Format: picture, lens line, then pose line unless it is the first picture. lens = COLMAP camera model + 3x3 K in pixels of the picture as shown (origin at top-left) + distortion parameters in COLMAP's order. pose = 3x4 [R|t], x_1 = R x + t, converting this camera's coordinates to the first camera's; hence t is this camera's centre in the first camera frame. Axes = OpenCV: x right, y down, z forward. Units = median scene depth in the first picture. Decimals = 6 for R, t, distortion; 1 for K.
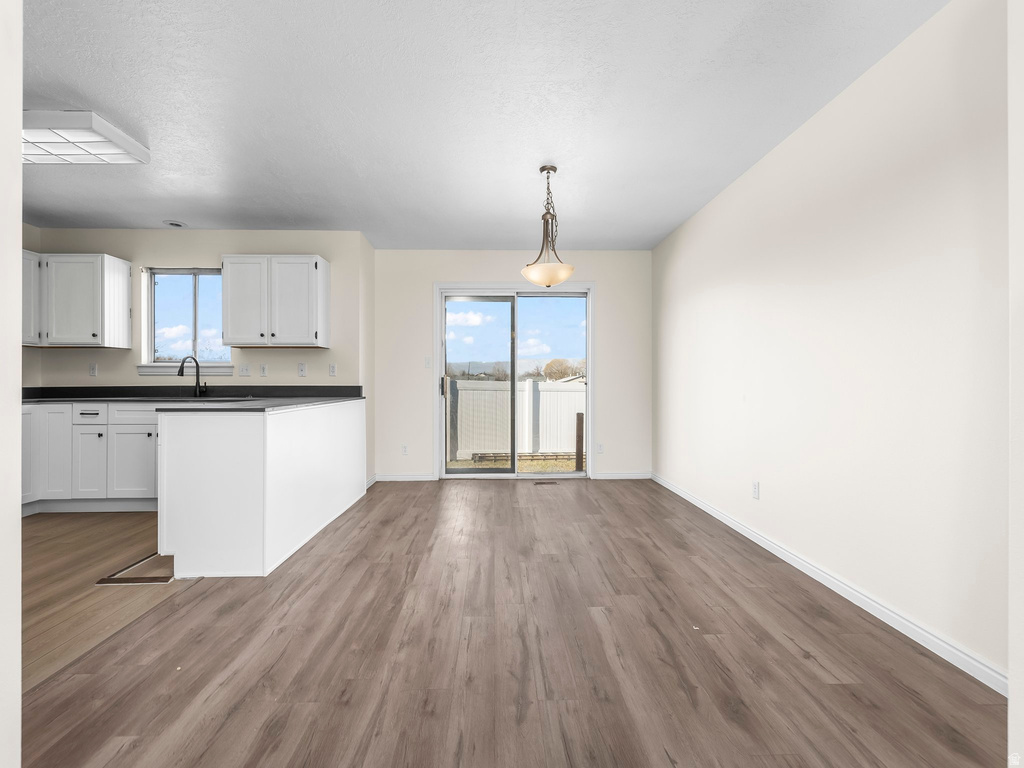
lens RADIAL K [[431.0, 0, 506.0], [0, 431.0, 381.2], [0, 0, 1]] dist [0.001082, -0.001224]
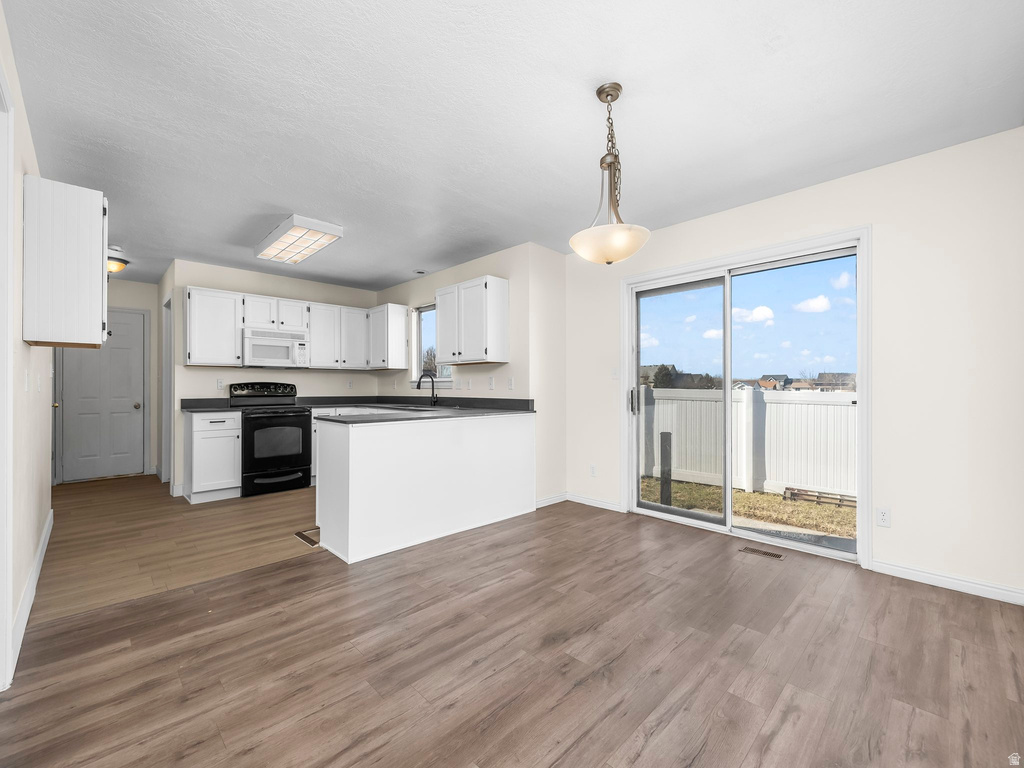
lens RADIAL K [[431.0, 0, 506.5], [0, 431.0, 386.4], [0, 0, 1]] dist [0.001082, -0.001224]
pose [[0.676684, -0.002545, -0.736269, 0.373906], [0.001208, 0.999997, -0.002345, -0.017527], [0.736273, 0.000697, 0.676685, 0.325396]]
